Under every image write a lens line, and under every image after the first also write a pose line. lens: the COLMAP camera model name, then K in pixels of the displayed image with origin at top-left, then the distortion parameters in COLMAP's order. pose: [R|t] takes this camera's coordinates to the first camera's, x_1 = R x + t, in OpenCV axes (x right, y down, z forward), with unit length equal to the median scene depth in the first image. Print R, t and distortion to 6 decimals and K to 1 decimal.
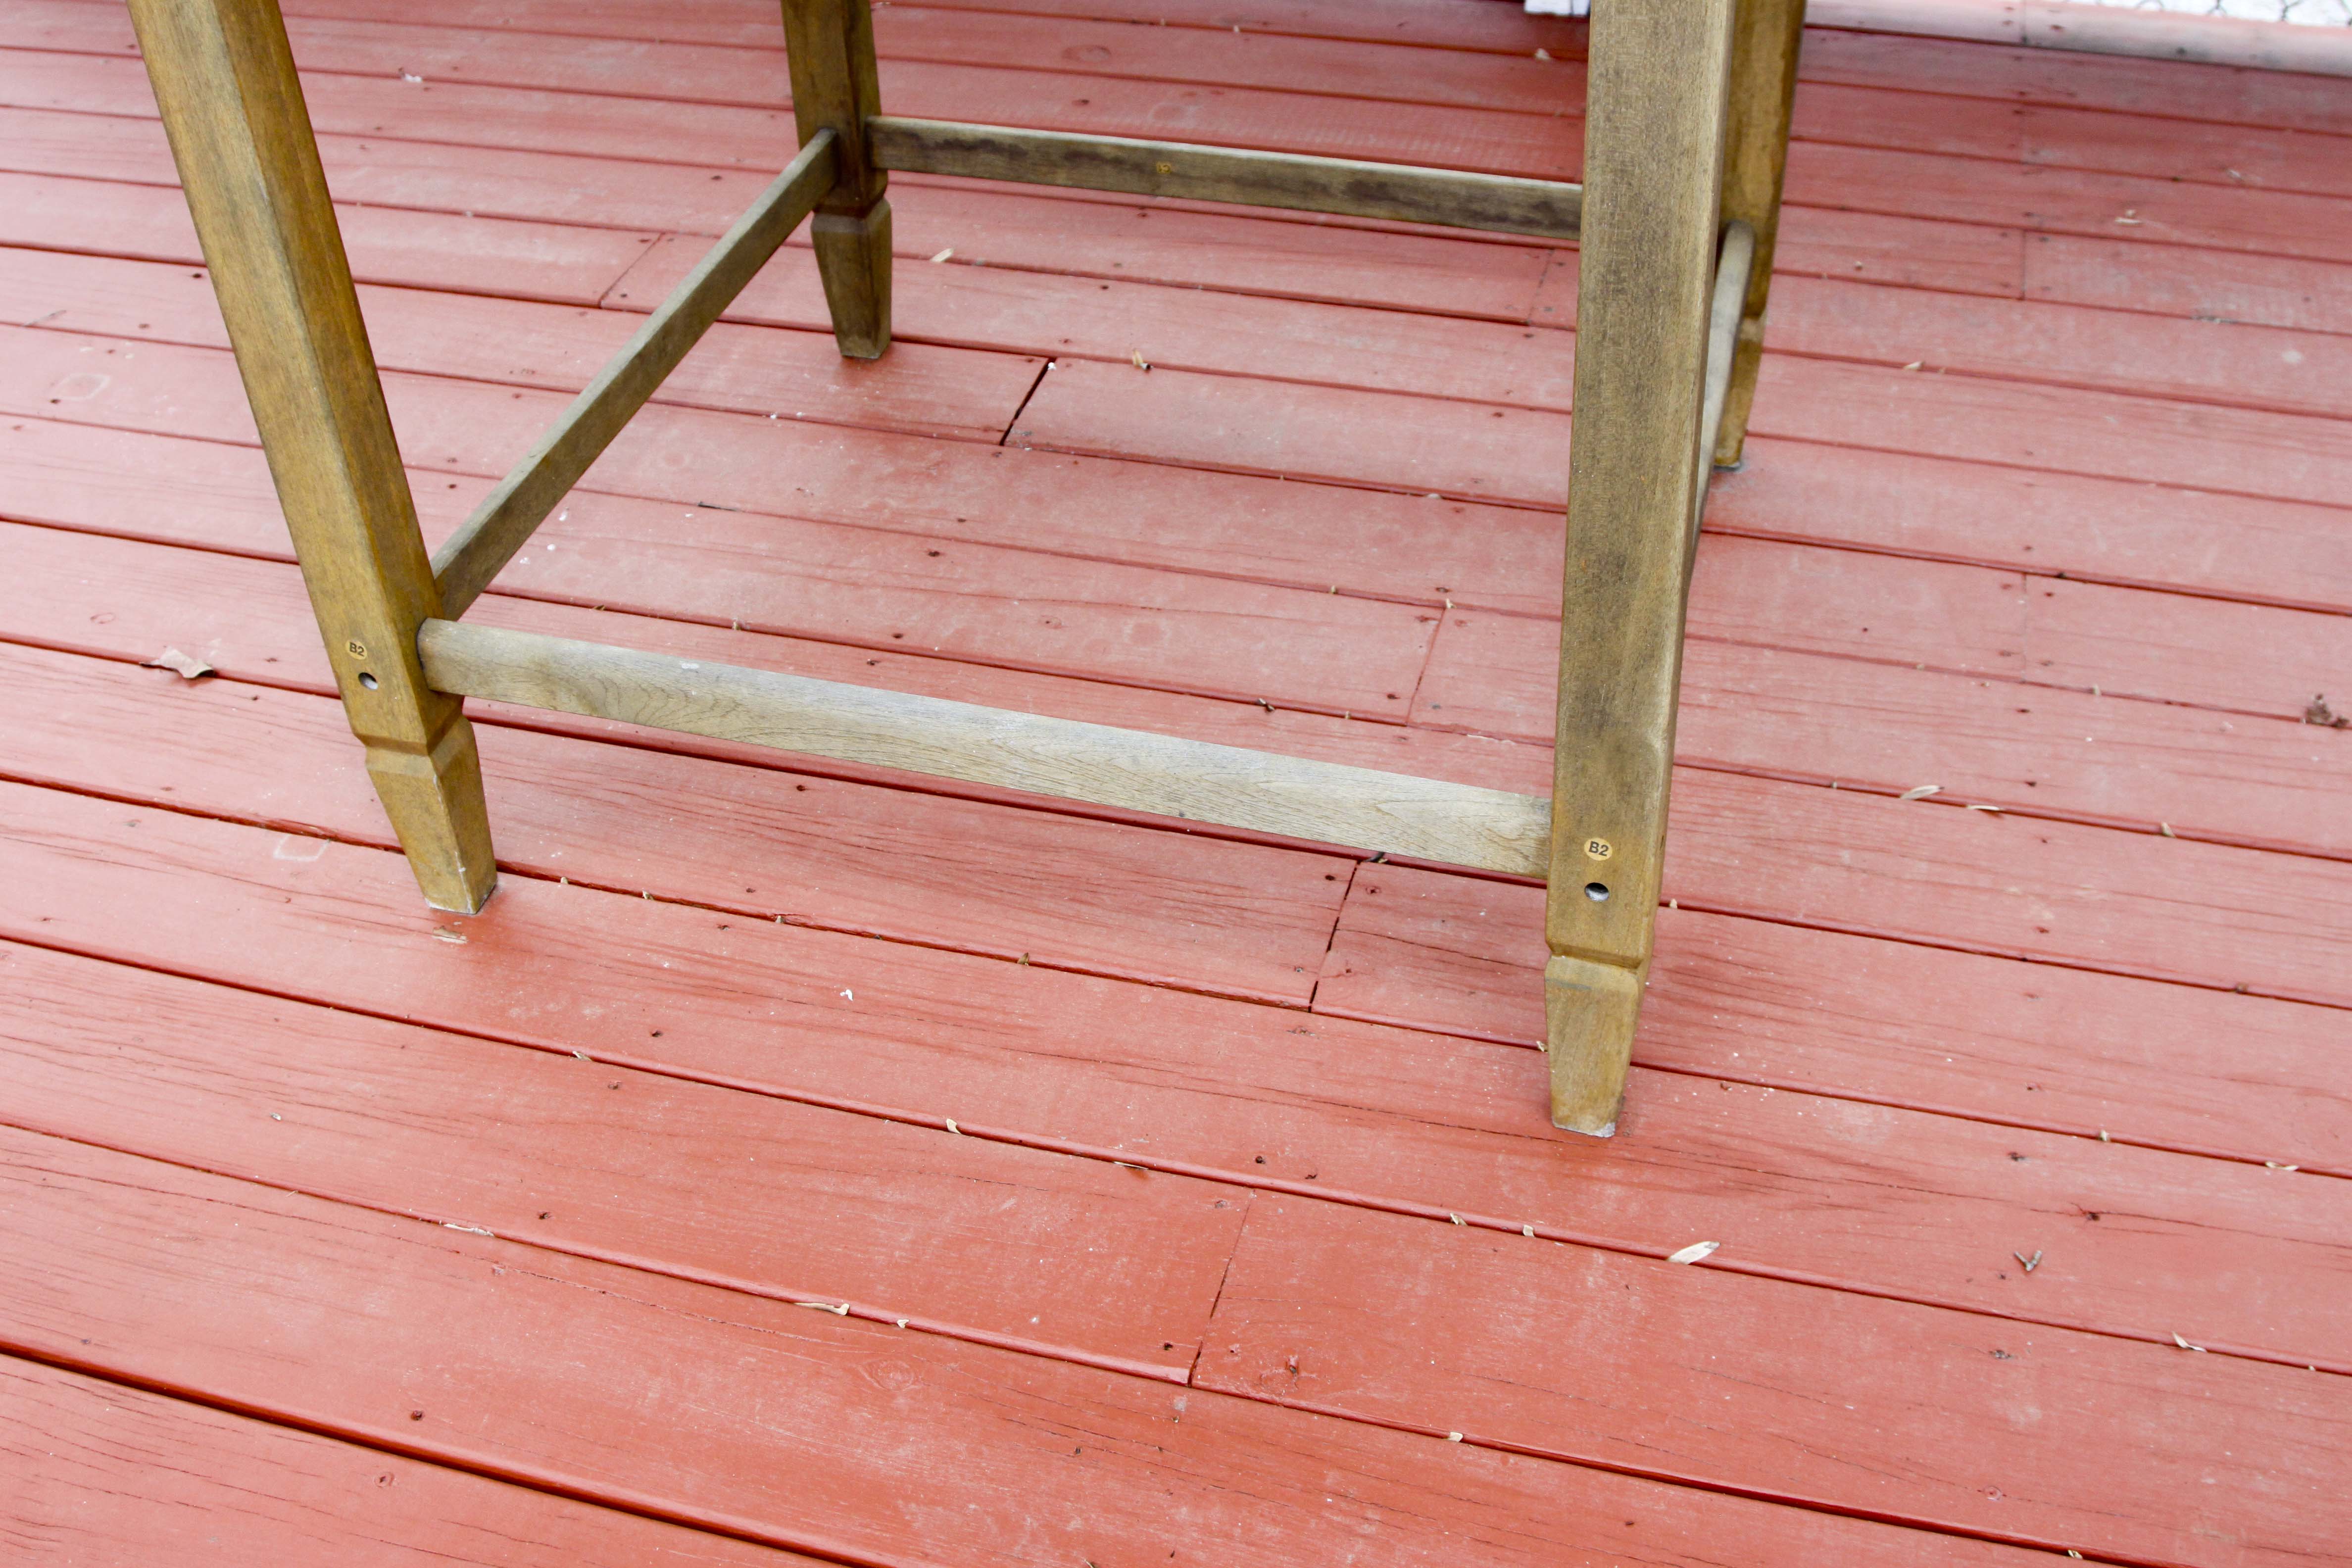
lens RADIAL K [[2491.0, 0, 1176.0], [0, 2491.0, 784.0], [0, 0, 1]] dist [-0.004546, -0.001427]
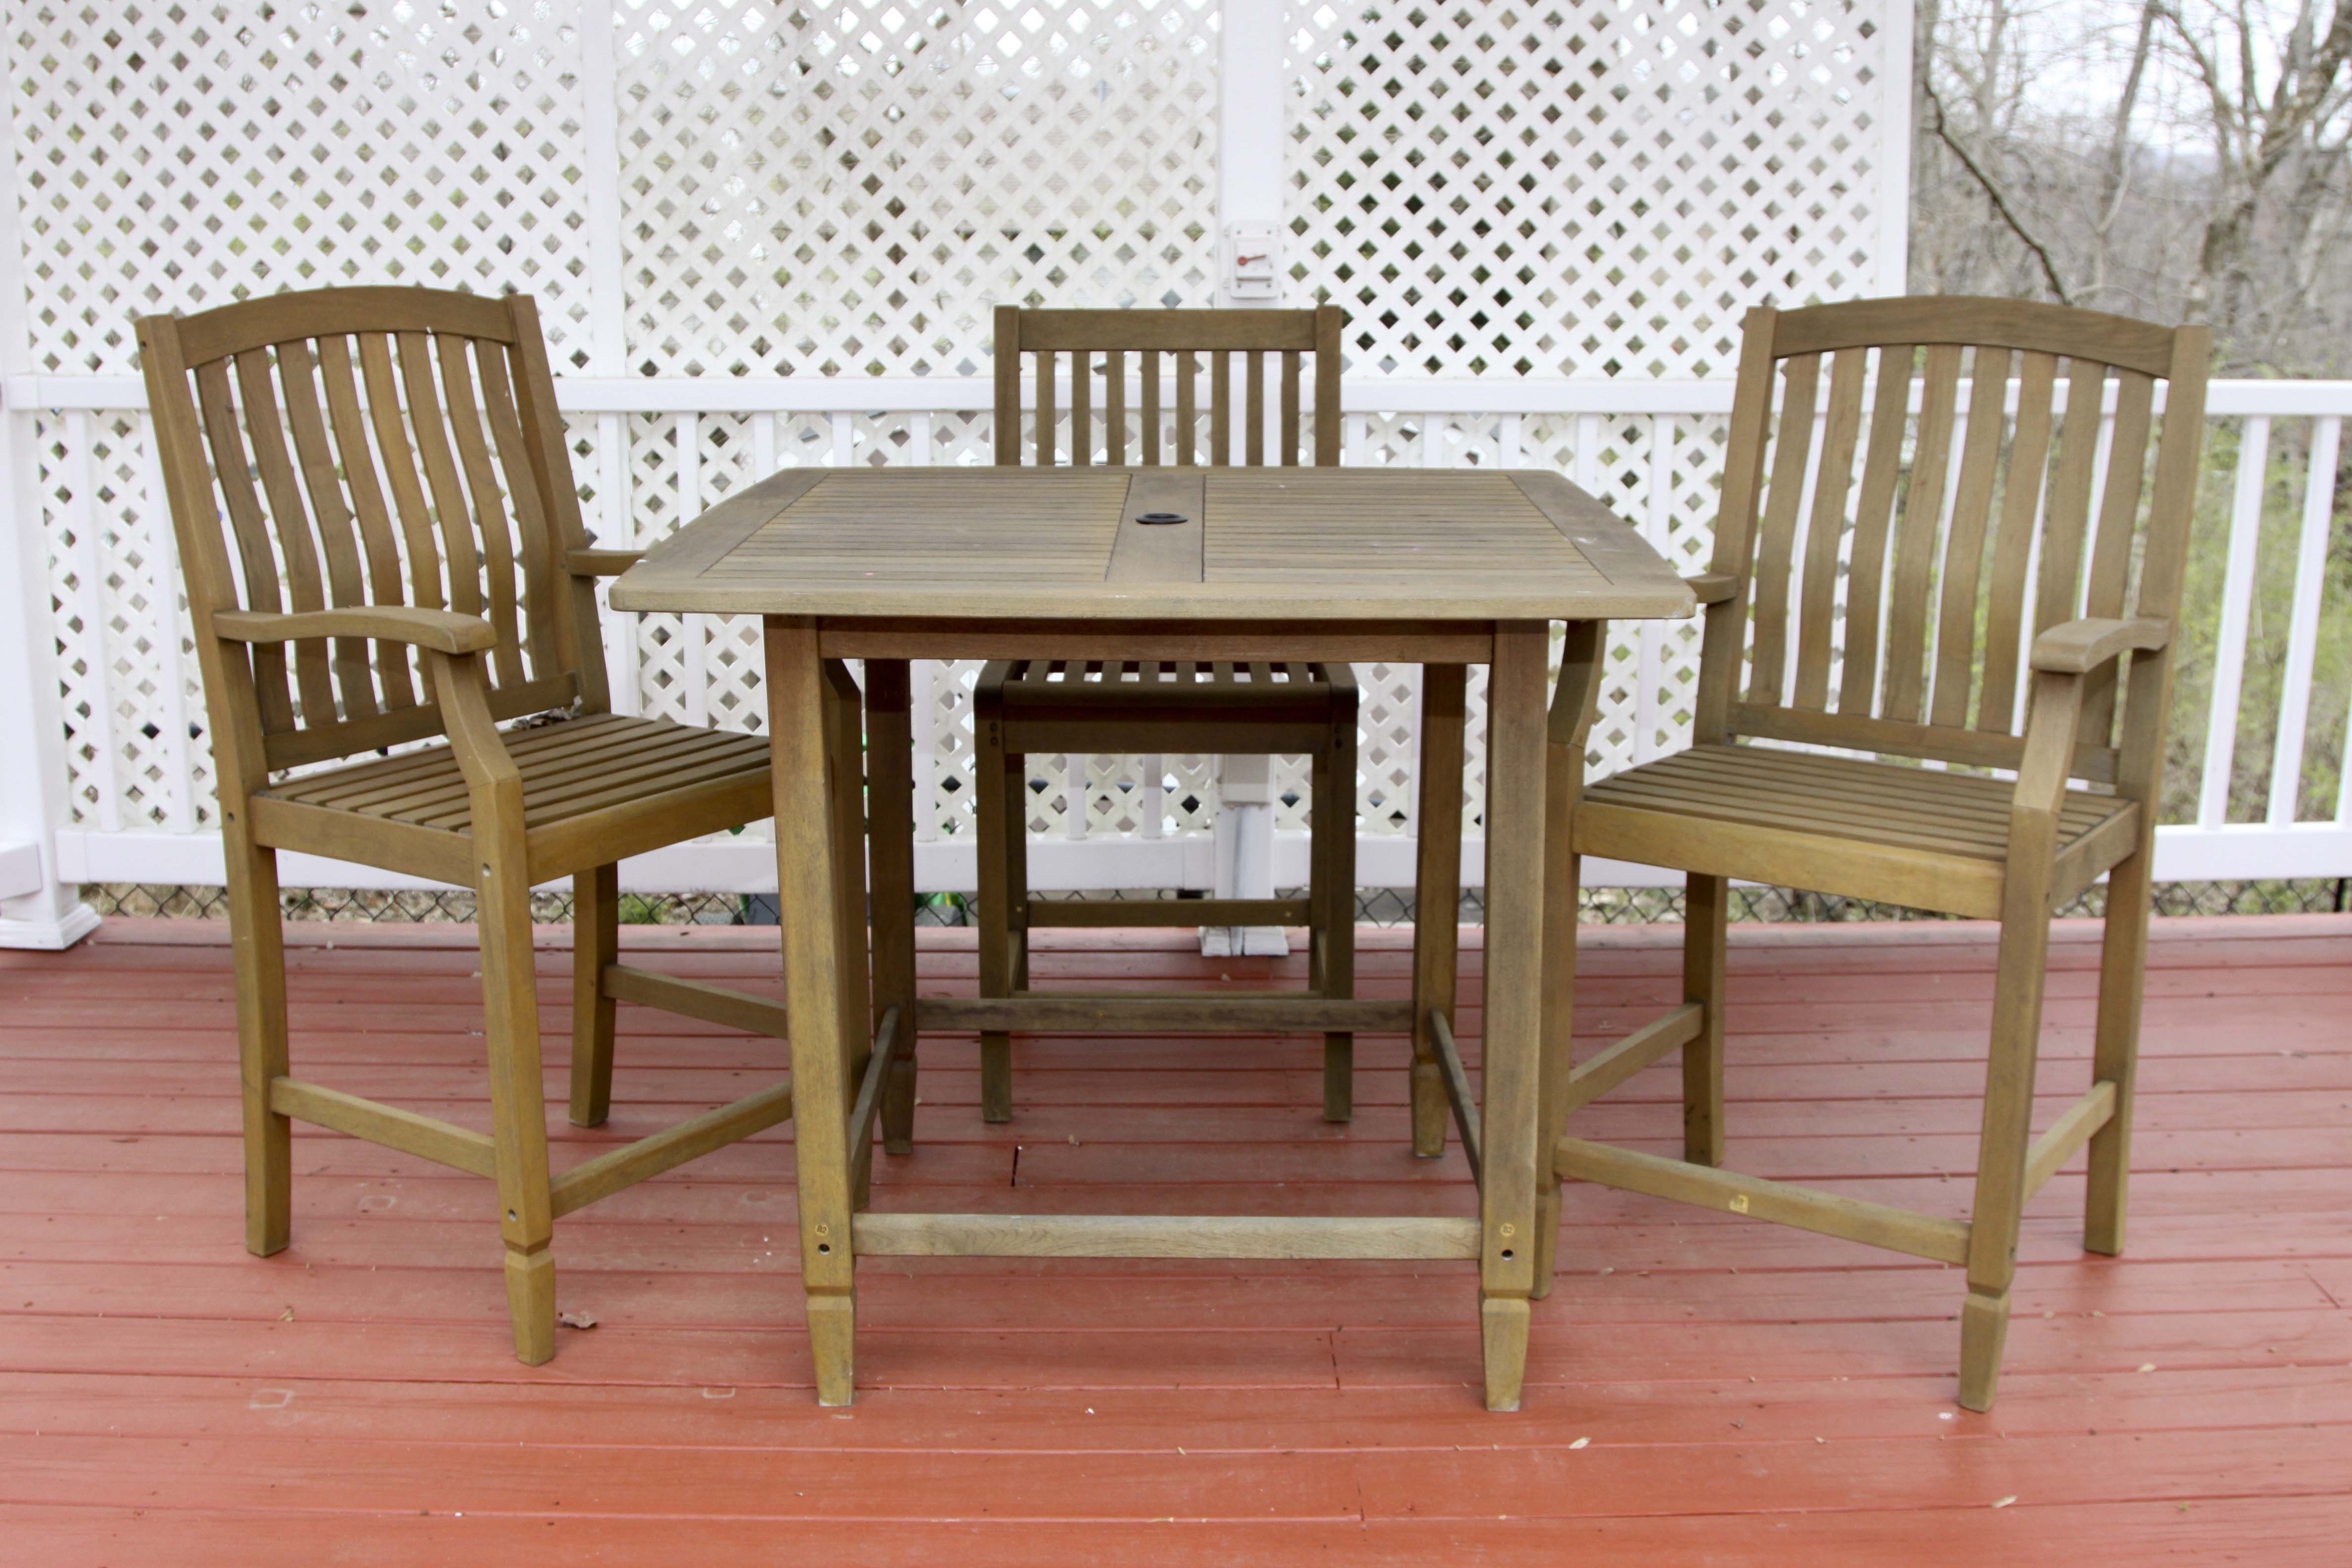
lens RADIAL K [[2491.0, 0, 1176.0], [0, 2491.0, 784.0], [0, 0, 1]] dist [-0.004546, -0.001427]
pose [[0.961636, -0.025610, 0.273130, -0.585298], [0.138159, 0.905361, -0.401539, 0.430928], [-0.236998, 0.423870, 0.874166, -0.825565]]
